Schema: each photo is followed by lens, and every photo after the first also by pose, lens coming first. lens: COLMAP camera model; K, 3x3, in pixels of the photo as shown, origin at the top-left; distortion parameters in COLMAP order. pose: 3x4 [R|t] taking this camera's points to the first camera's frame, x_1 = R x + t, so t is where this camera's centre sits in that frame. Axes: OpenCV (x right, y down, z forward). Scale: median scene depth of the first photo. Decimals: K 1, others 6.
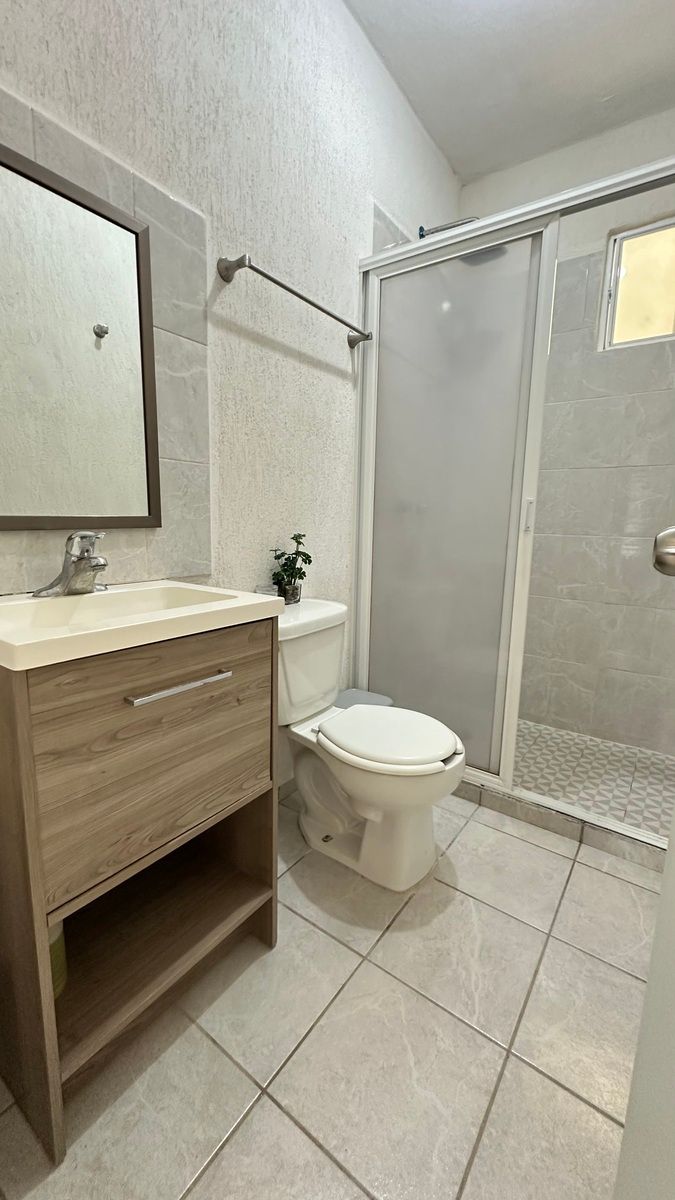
lens RADIAL K [[480.5, 0, 336.9], [0, 480.5, 602.4], [0, 0, 1]] dist [-0.002855, 0.000830]
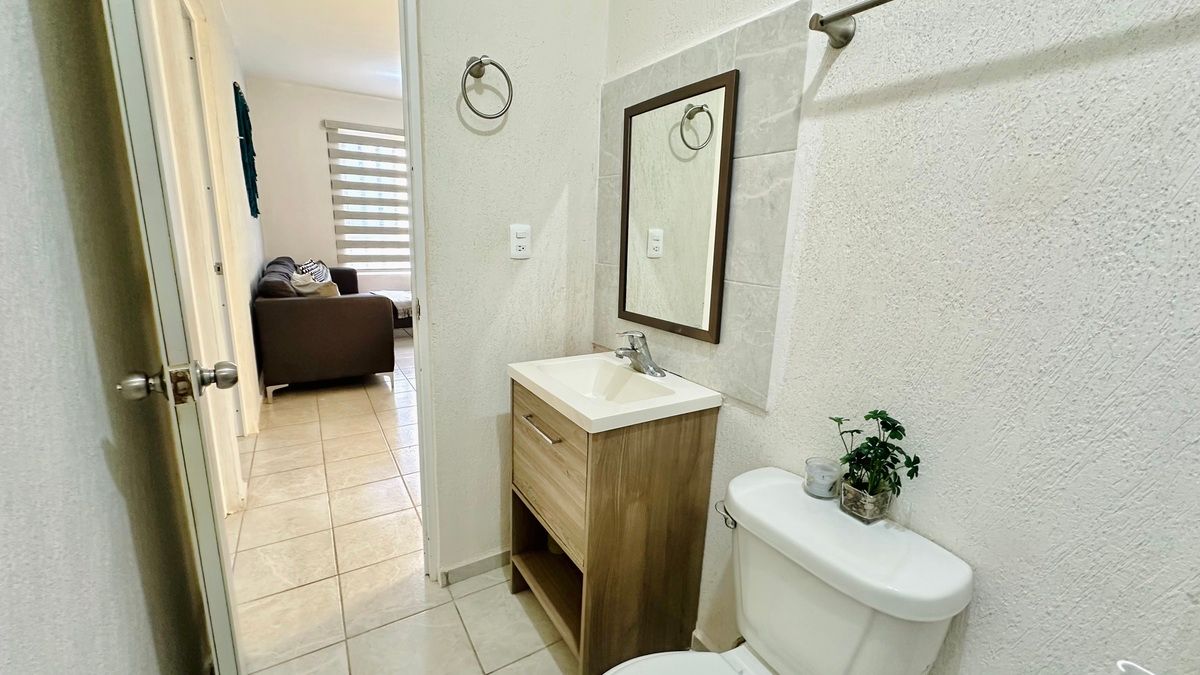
lens RADIAL K [[480.5, 0, 598.9], [0, 480.5, 334.9], [0, 0, 1]] dist [-0.002855, 0.000830]
pose [[-0.380011, 0.169996, -0.909227, 0.663437], [-0.199062, 0.944905, 0.259864, -0.381326], [0.903309, 0.279743, -0.325234, 1.053273]]
